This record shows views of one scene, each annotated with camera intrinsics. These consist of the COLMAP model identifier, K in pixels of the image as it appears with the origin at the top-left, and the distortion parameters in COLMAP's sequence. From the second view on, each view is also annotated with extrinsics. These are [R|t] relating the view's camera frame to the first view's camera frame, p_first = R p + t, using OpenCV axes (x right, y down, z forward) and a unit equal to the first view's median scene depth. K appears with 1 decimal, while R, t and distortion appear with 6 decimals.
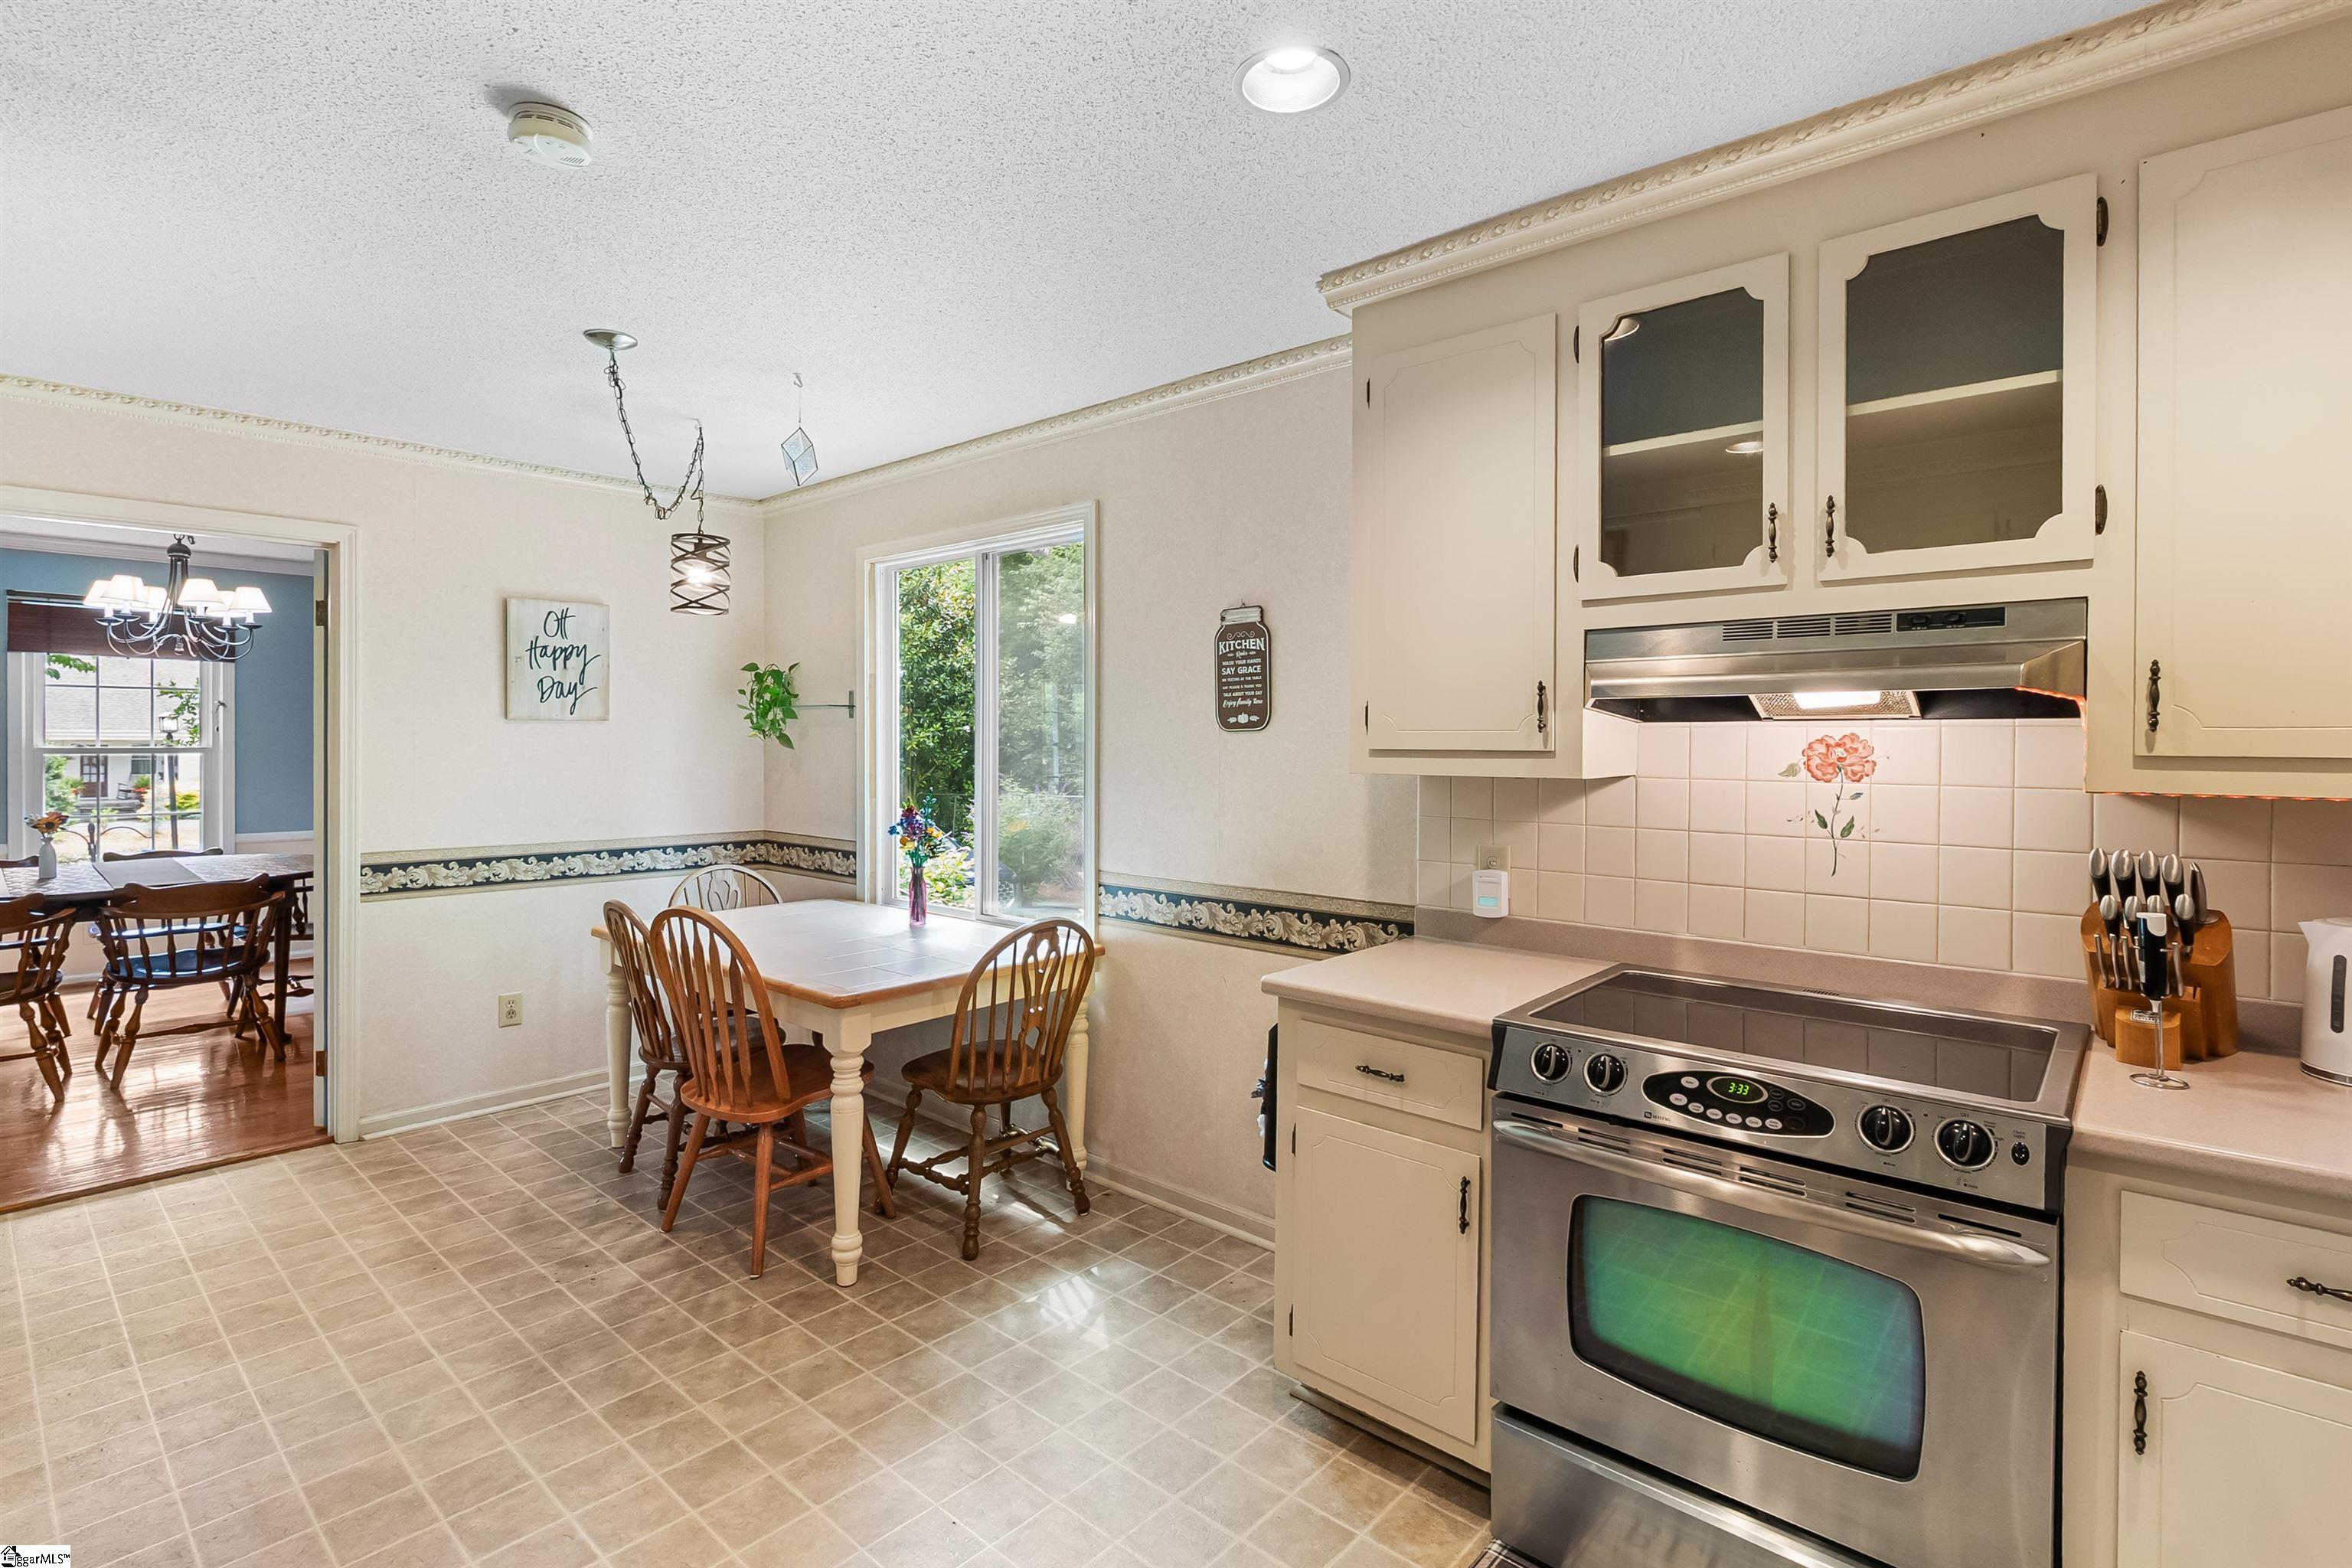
lens RADIAL K [[1103.0, 0, 1164.8], [0, 1103.0, 748.3], [0, 0, 1]] dist [-0.013560, 0.003577]
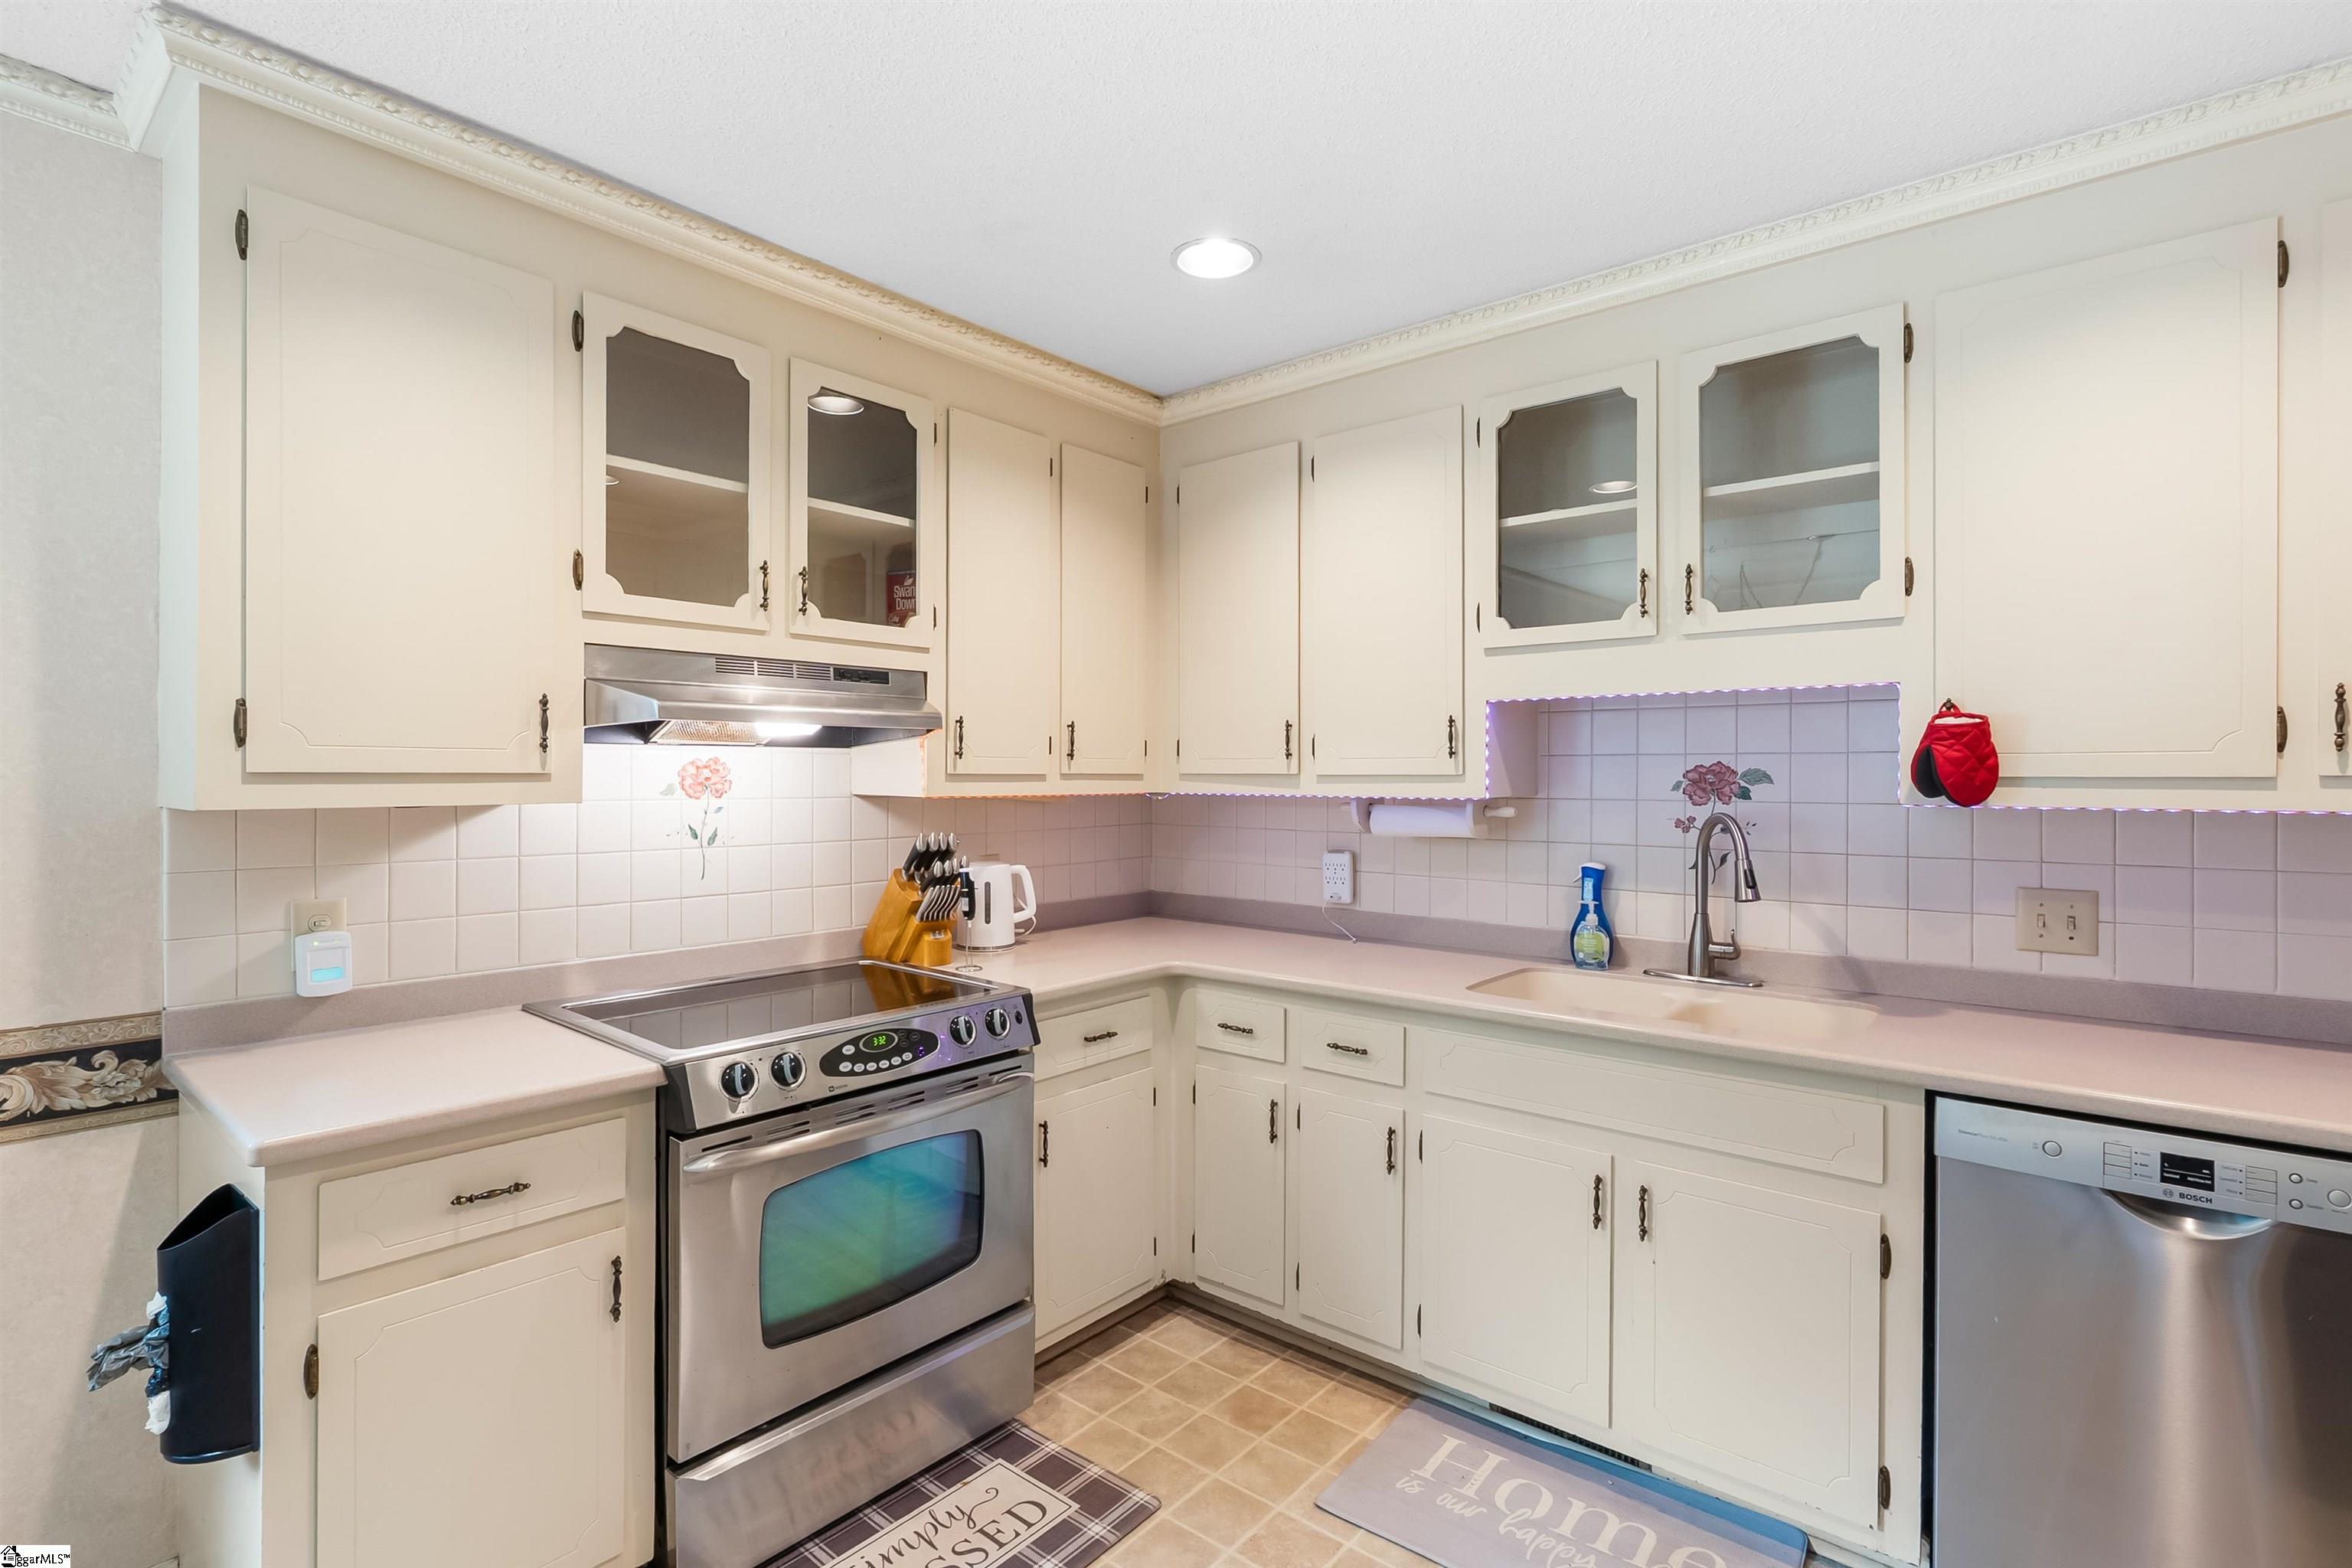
lens RADIAL K [[1103.0, 0, 1182.4], [0, 1103.0, 778.2], [0, 0, 1]] dist [-0.013560, 0.003577]
pose [[-0.034609, -0.009043, 0.999360, -0.617164], [0.001511, 0.999957, 0.009101, -0.000760], [-0.999400, 0.001825, -0.034594, 0.577643]]
